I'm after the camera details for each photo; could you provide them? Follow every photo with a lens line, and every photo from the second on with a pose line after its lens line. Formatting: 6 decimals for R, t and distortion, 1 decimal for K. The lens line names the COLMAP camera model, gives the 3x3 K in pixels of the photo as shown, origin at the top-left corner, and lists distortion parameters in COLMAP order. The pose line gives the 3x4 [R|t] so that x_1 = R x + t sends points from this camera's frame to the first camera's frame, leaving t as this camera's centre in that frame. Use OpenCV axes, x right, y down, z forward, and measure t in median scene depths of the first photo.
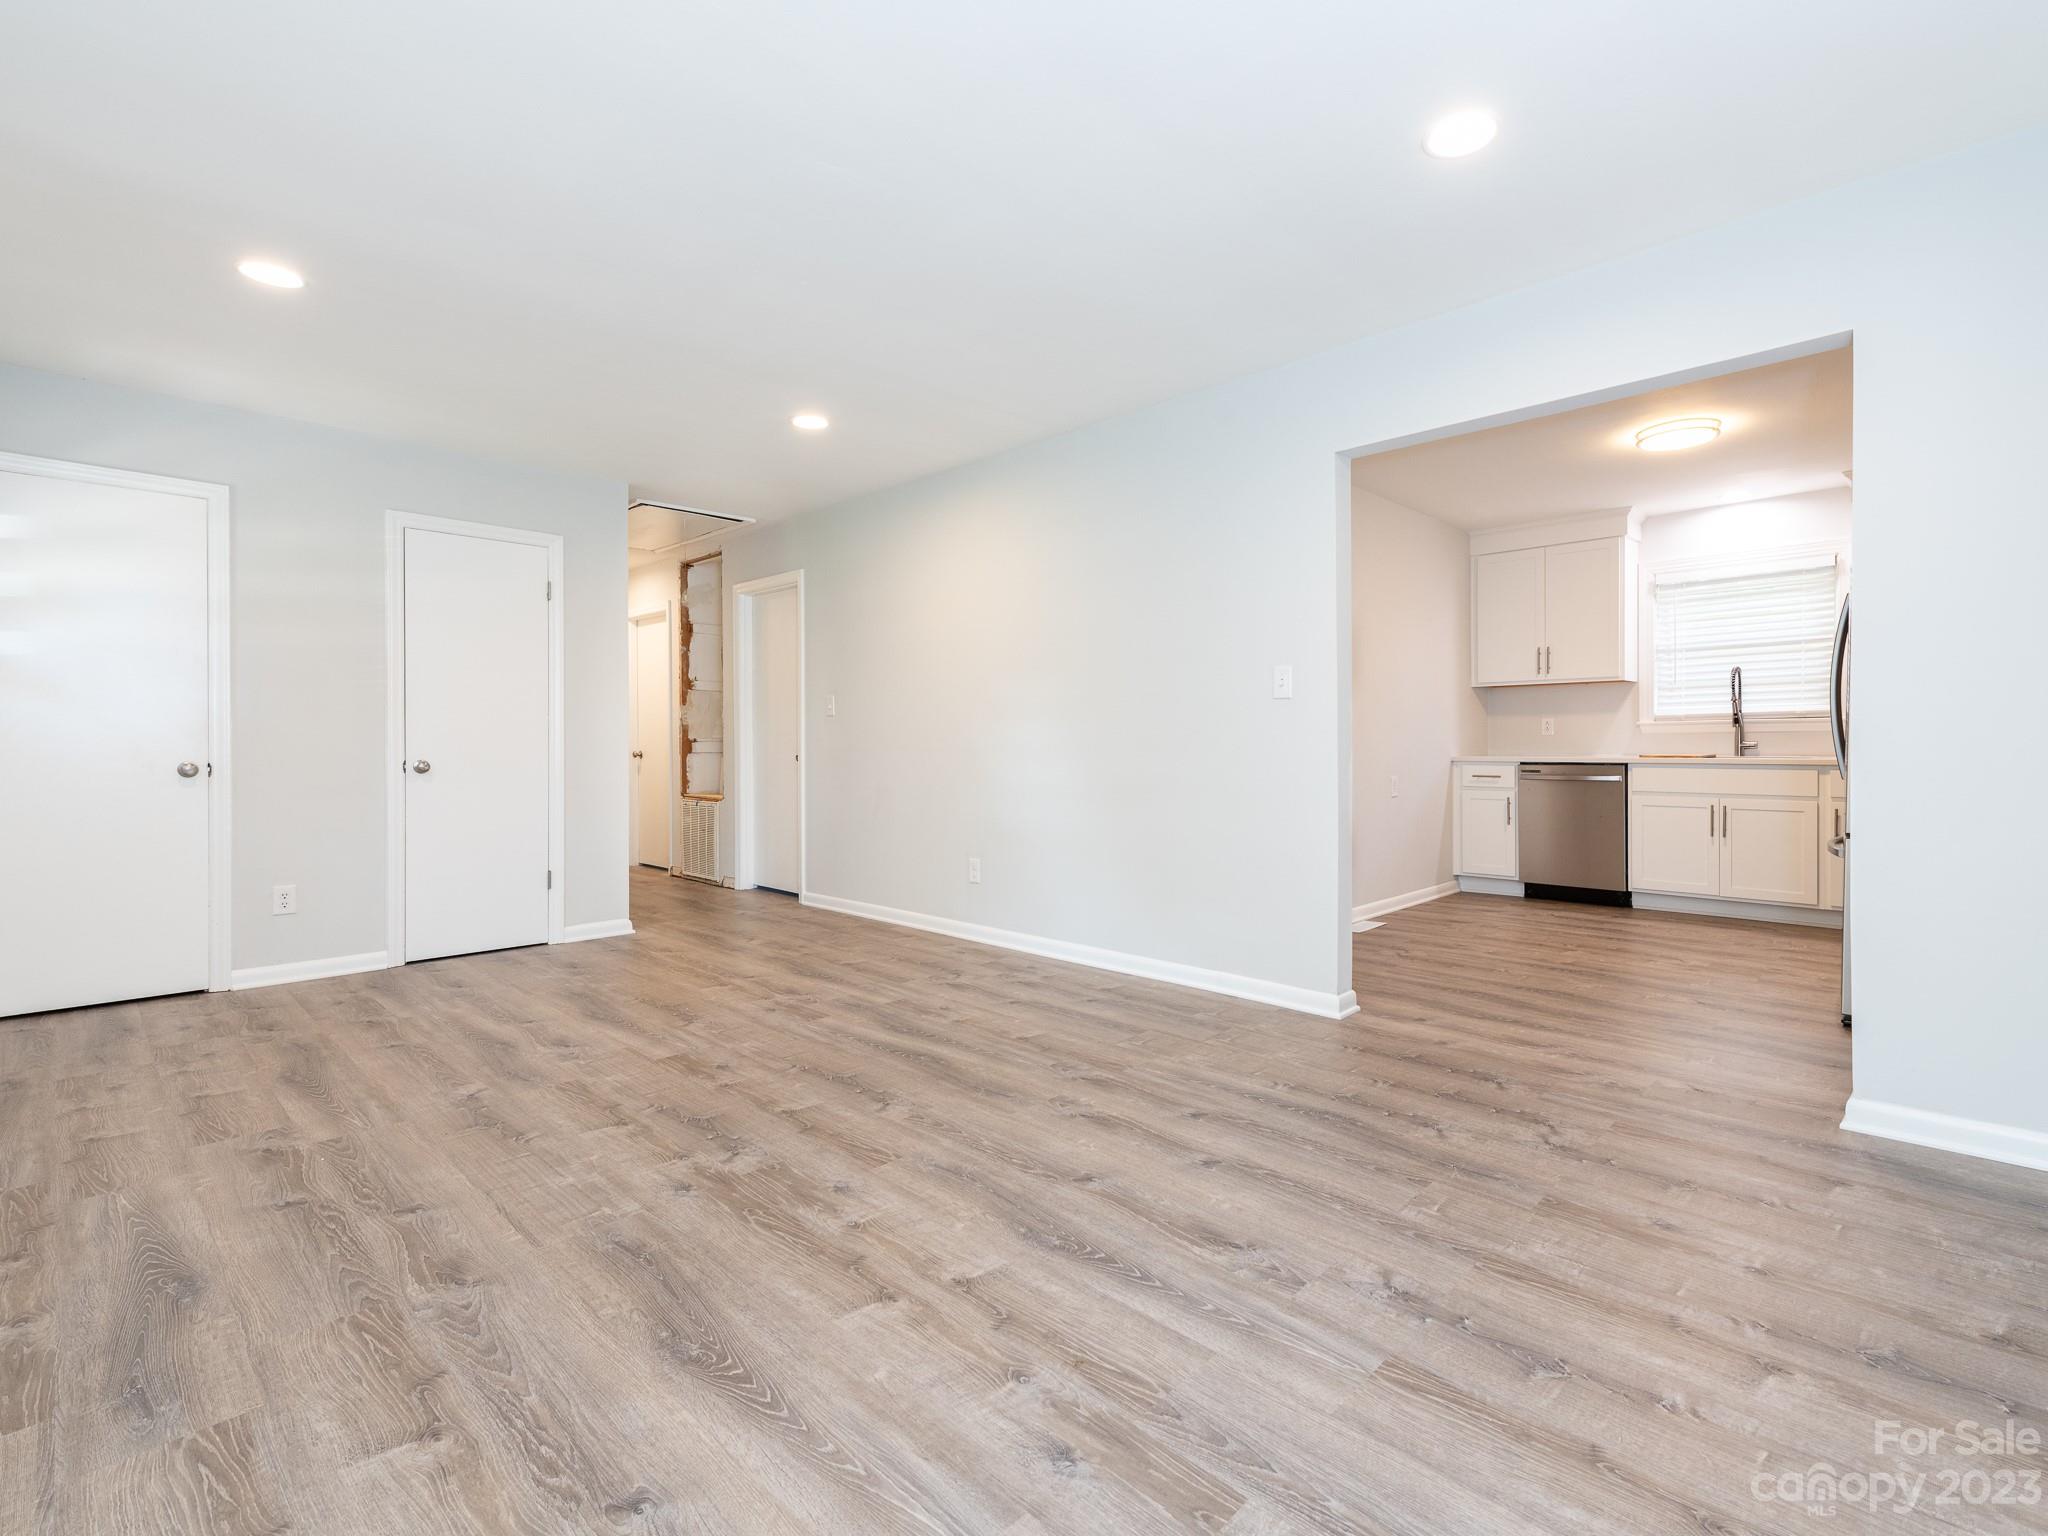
lens RADIAL K [[956.8, 0, 1075.9], [0, 956.8, 761.9], [0, 0, 1]] dist [0.016672, -0.004055]
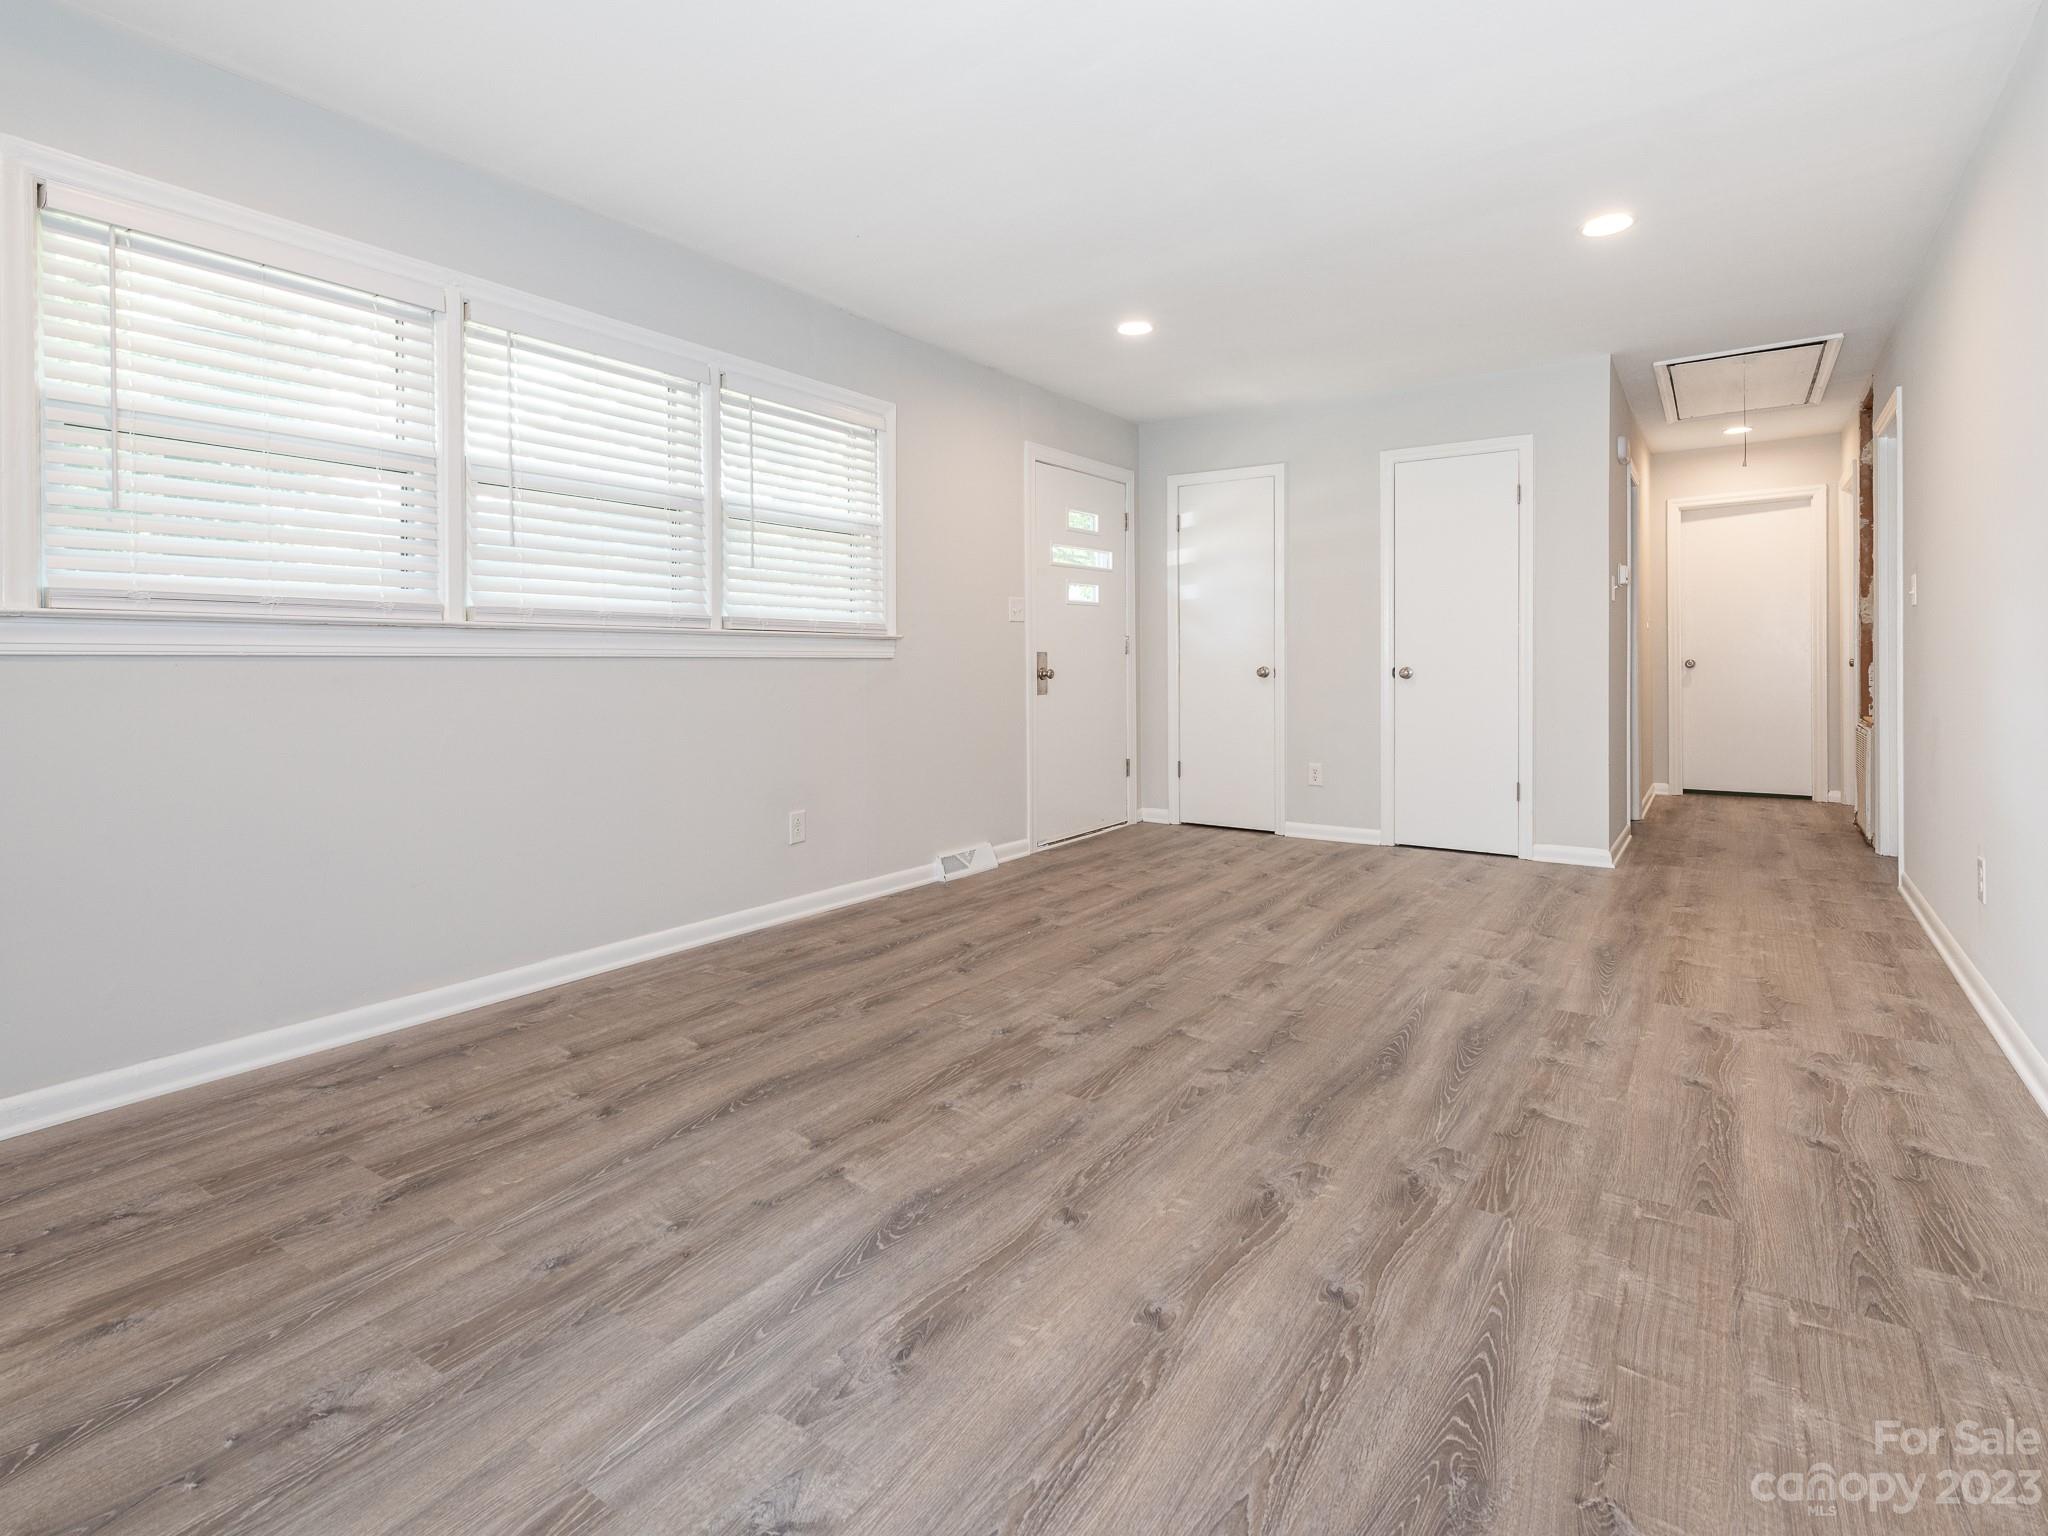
lens RADIAL K [[996.7, 0, 1099.4], [0, 996.7, 668.8], [0, 0, 1]] dist [0.012767, -0.003022]
pose [[0.184114, 0.013224, -0.982816, 0.663945], [-0.011032, 0.999874, 0.011387, -0.015069], [0.982843, 0.008746, 0.184237, 0.717498]]
